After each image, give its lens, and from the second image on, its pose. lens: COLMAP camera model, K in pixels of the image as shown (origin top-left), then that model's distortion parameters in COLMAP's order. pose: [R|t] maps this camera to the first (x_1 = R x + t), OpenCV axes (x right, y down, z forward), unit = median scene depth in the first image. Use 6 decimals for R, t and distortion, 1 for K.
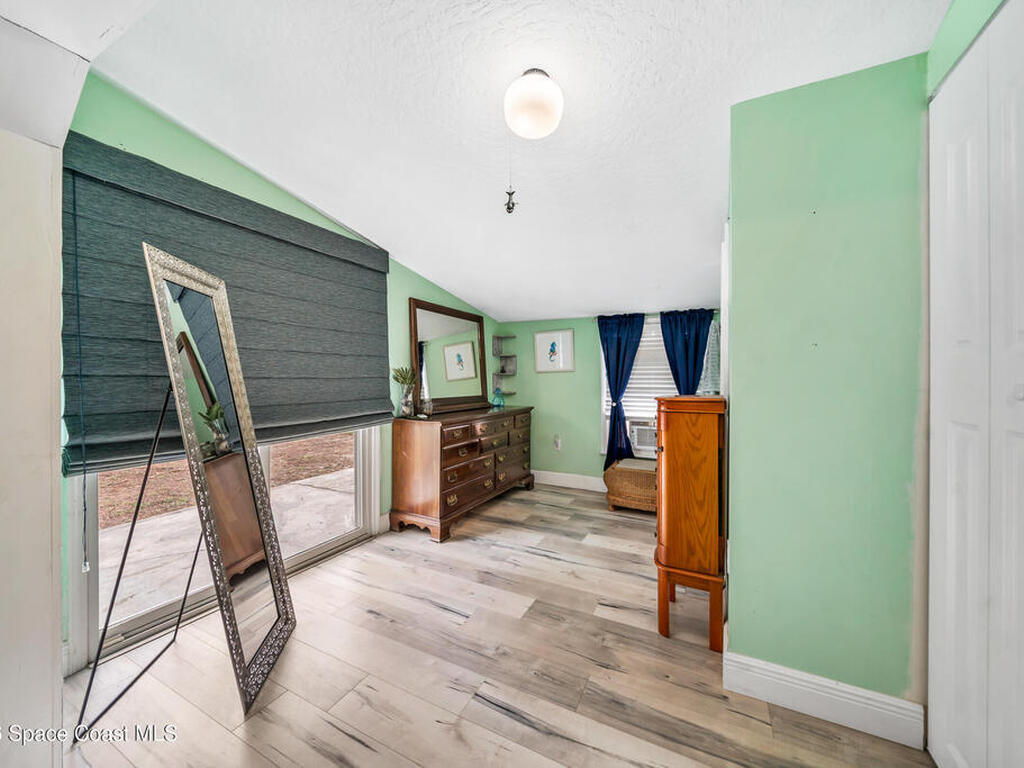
lens RADIAL K [[401.6, 0, 510.9], [0, 401.6, 382.4], [0, 0, 1]] dist [-0.002016, -0.000261]
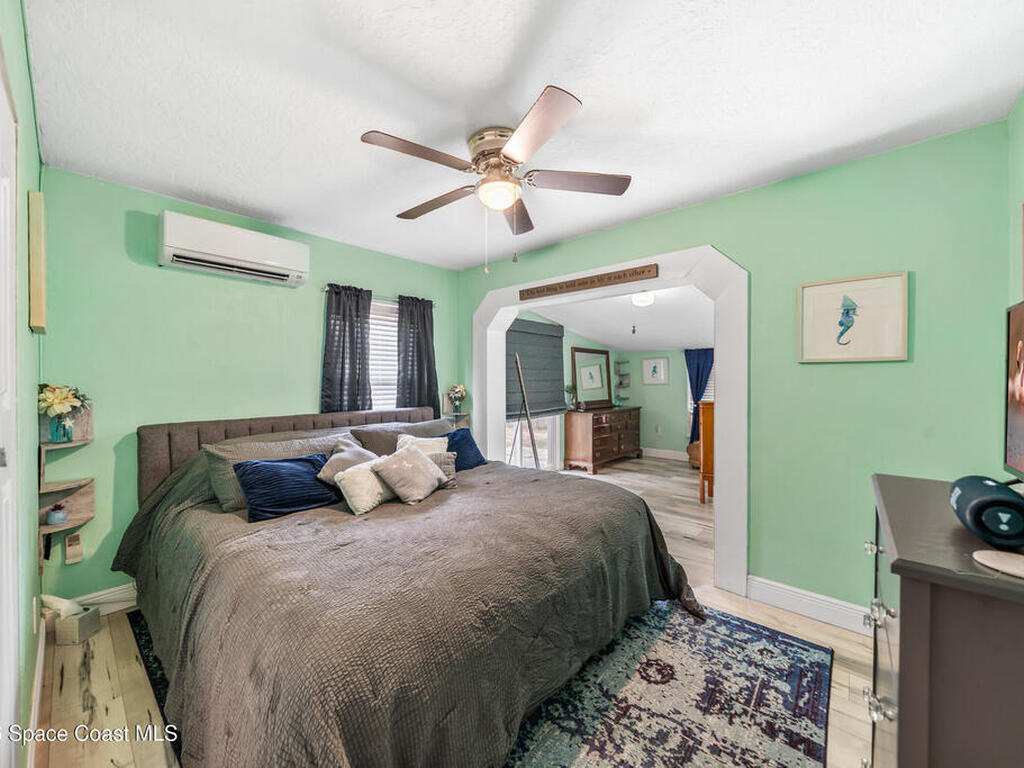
lens RADIAL K [[401.6, 0, 509.5], [0, 401.6, 385.1], [0, 0, 1]] dist [-0.002016, -0.000261]
pose [[0.967425, -0.004551, -0.253118, -0.061516], [0.004902, 0.999988, 0.000759, -0.036833], [0.253111, -0.001975, 0.967435, -0.869676]]
